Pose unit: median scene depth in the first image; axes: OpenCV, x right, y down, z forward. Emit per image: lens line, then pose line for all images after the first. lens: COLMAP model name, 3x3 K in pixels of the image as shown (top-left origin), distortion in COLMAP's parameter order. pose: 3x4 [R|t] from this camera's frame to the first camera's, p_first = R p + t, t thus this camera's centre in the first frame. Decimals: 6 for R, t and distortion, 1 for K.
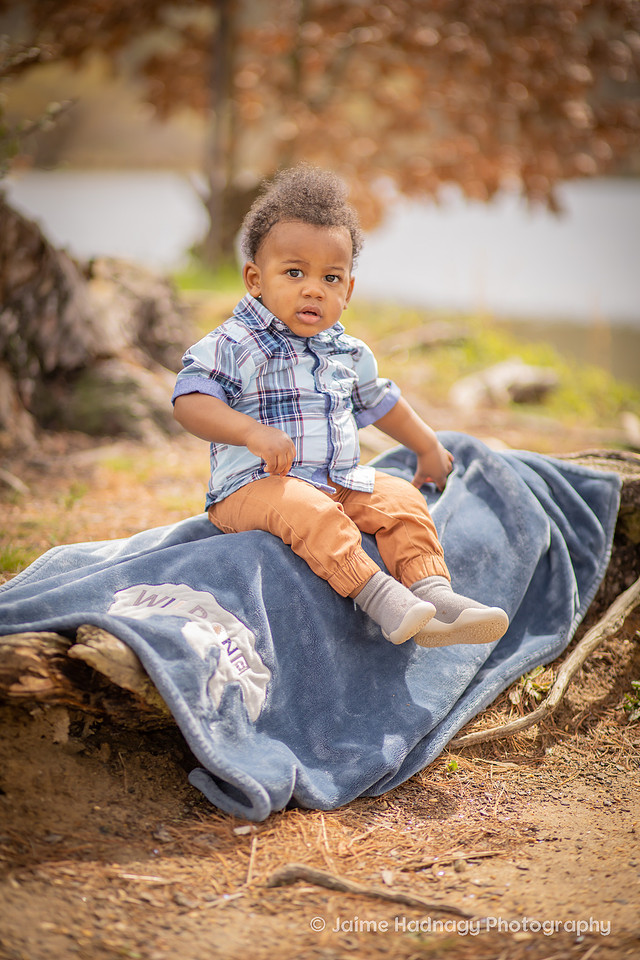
lens RADIAL K [[2330.1, 0, 320.0], [0, 2330.1, 480.0], [0, 0, 1]] dist [-0.021658, -0.946145]
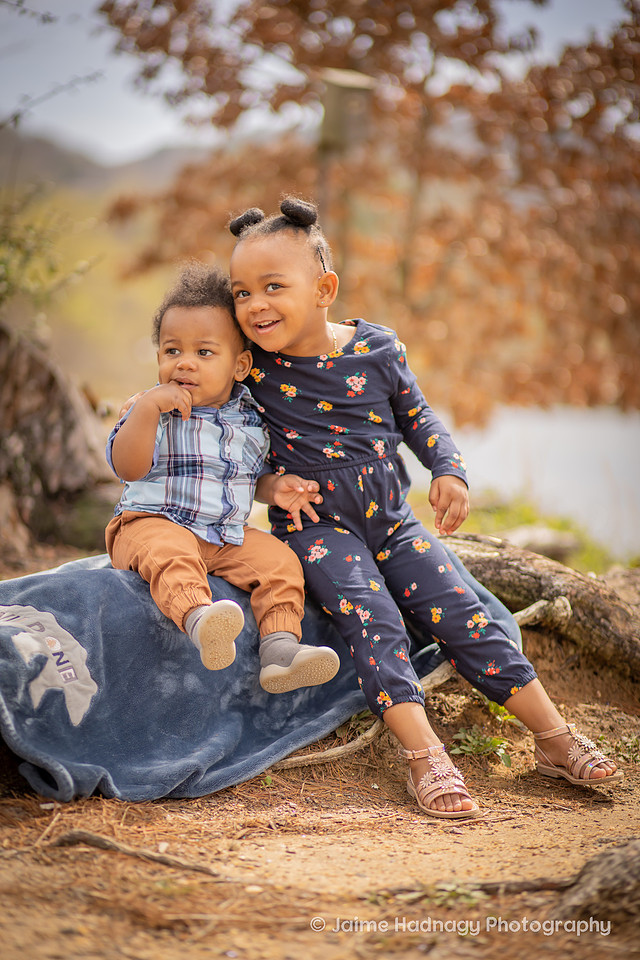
lens RADIAL K [[2330.1, 0, 320.0], [0, 2330.1, 480.0], [0, 0, 1]] dist [-0.021658, -0.946145]
pose [[0.995445, 0.028218, -0.091071, 0.189117], [-0.037685, 0.993866, -0.103975, 0.098430], [0.087578, 0.106933, 0.990402, -0.135285]]
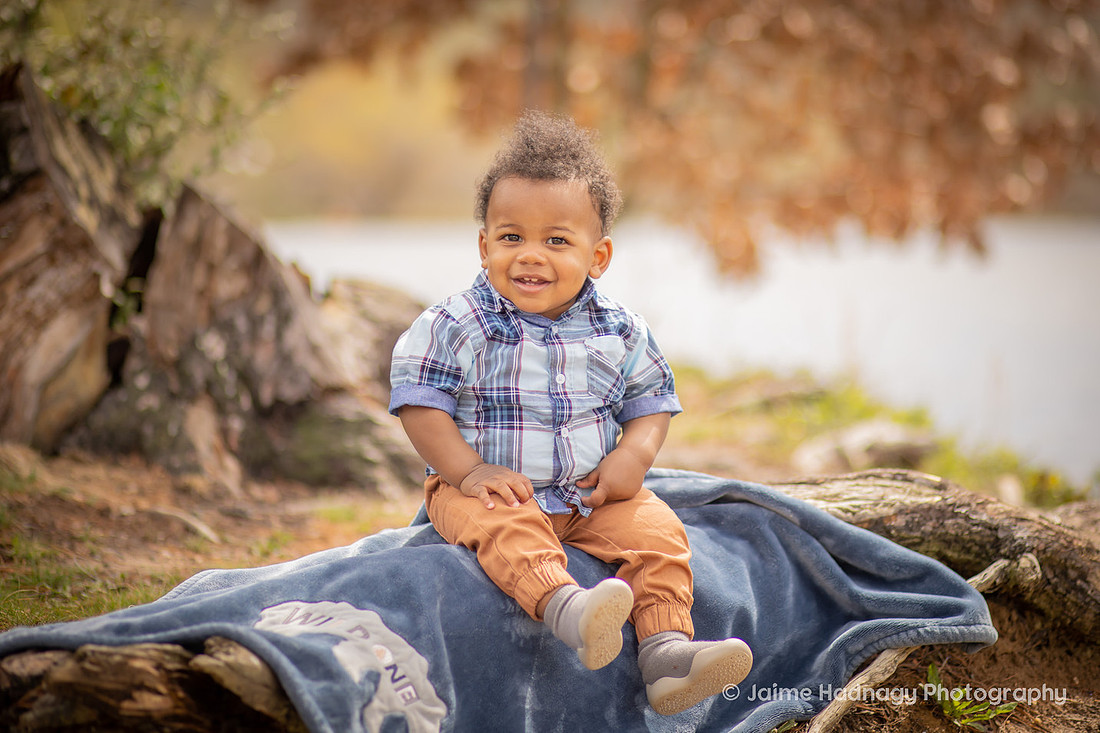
lens RADIAL K [[3109.5, 0, 600.9], [0, 3109.5, 368.1], [0, 0, 1]] dist [-0.040064, -1.256055]
pose [[0.998959, 0.000847, -0.045601, 0.086180], [-0.004925, 0.995985, -0.089389, 0.061278], [0.045342, 0.089521, 0.994952, -0.123191]]
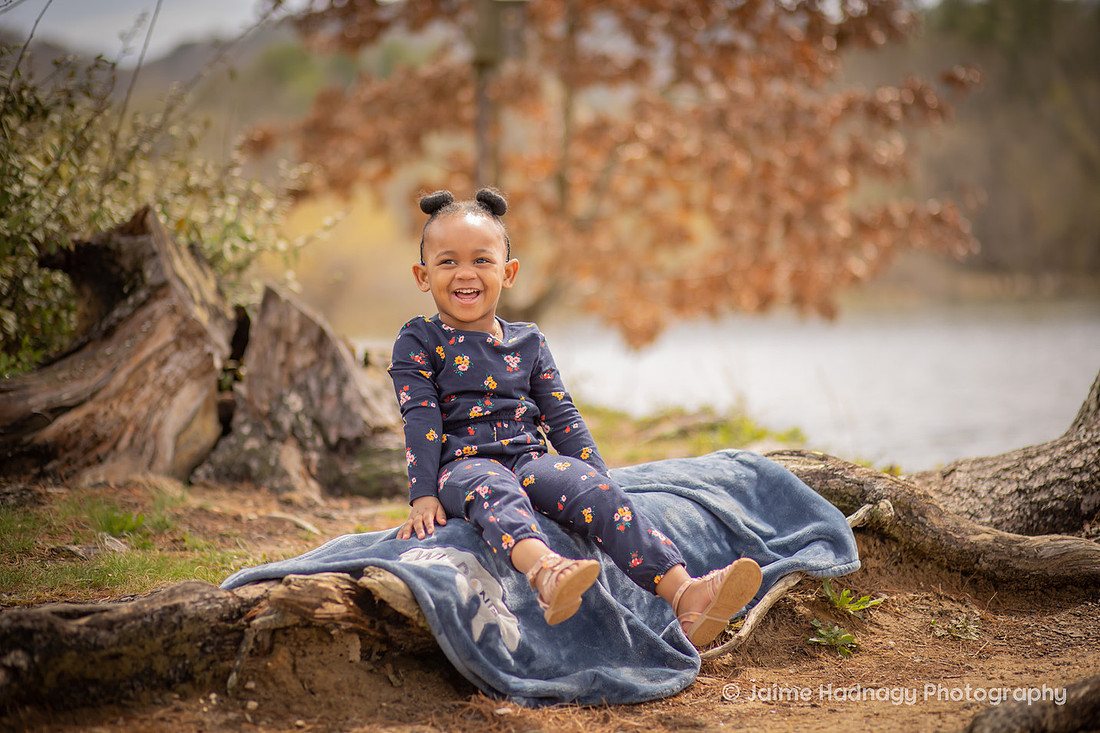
lens RADIAL K [[2653.4, 0, 550.0], [0, 2653.4, 366.5], [0, 0, 1]] dist [-0.051312, -1.347880]
pose [[0.998122, -0.054220, -0.028511, 0.048190], [0.050544, 0.991869, -0.116797, 0.122853], [0.034612, 0.115137, 0.992746, -0.478903]]
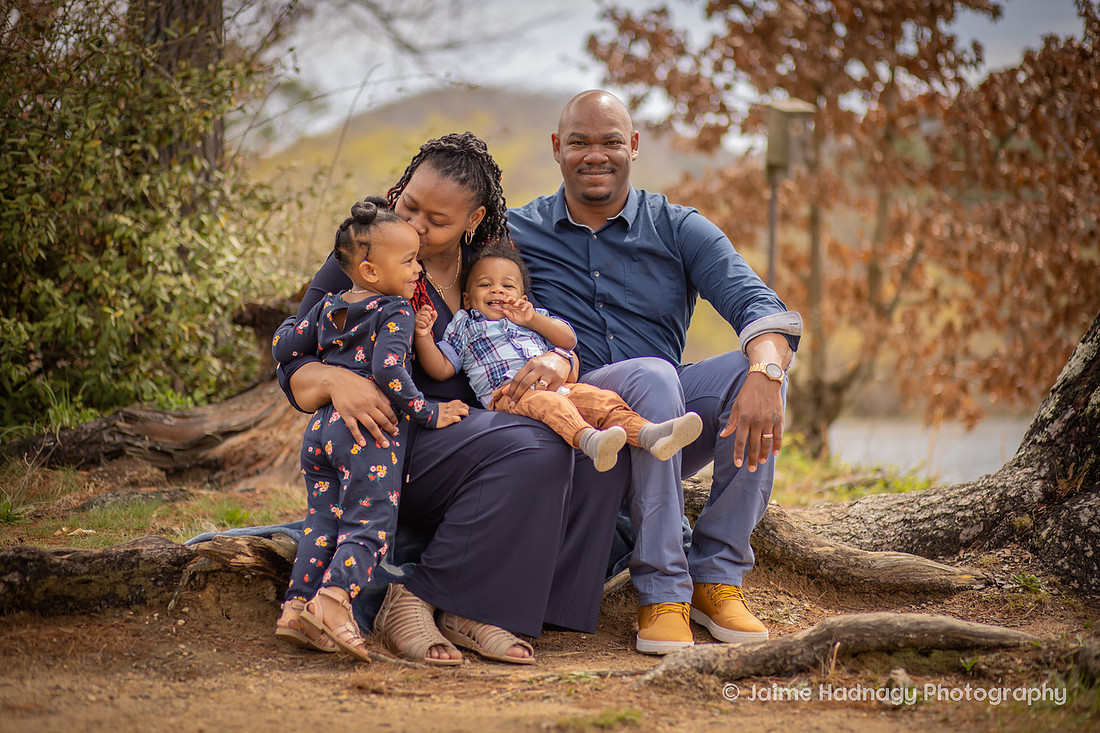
lens RADIAL K [[2653.4, 0, 550.0], [0, 2653.4, 366.5], [0, 0, 1]] dist [-0.051312, -1.347880]
pose [[0.965956, -0.024132, -0.257577, 0.626783], [-0.016165, 0.988064, -0.153193, 0.238791], [0.258199, 0.152141, 0.954037, -0.947731]]
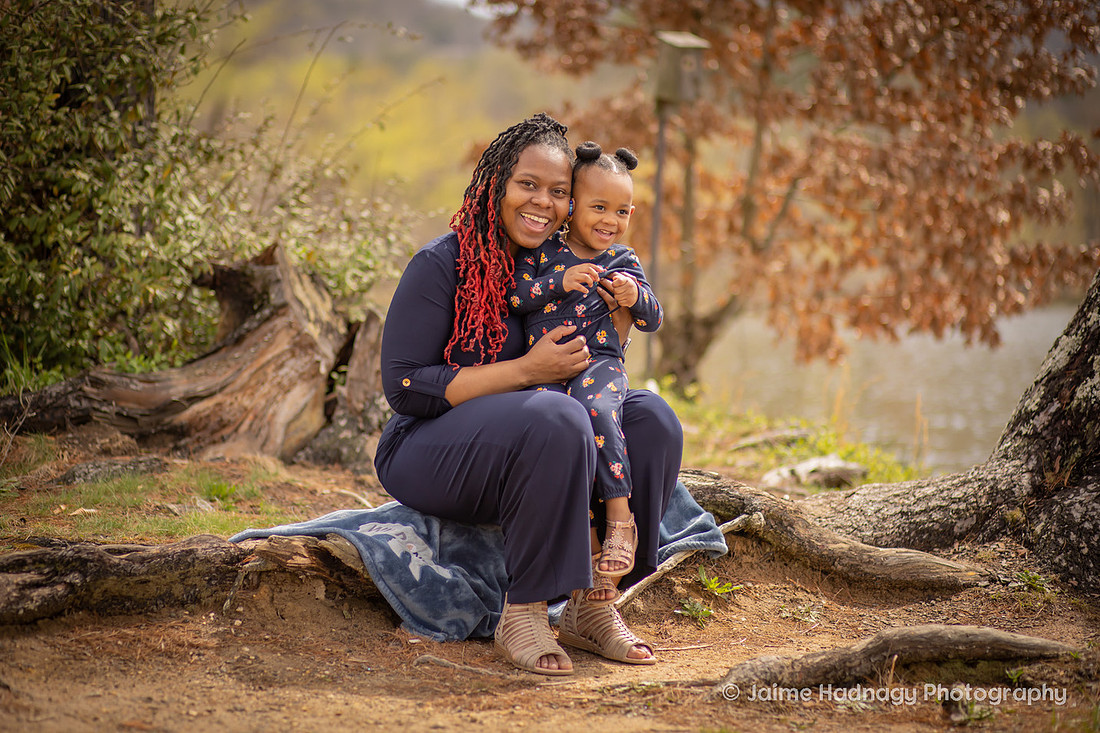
lens RADIAL K [[2781.3, 0, 531.4], [0, 2781.3, 366.7], [0, 0, 1]] dist [-0.072342, -0.648956]
pose [[0.985968, 0.008013, -0.166744, 0.408495], [-0.026477, 0.993710, -0.108805, 0.158931], [0.164824, 0.111693, 0.979979, -1.128107]]
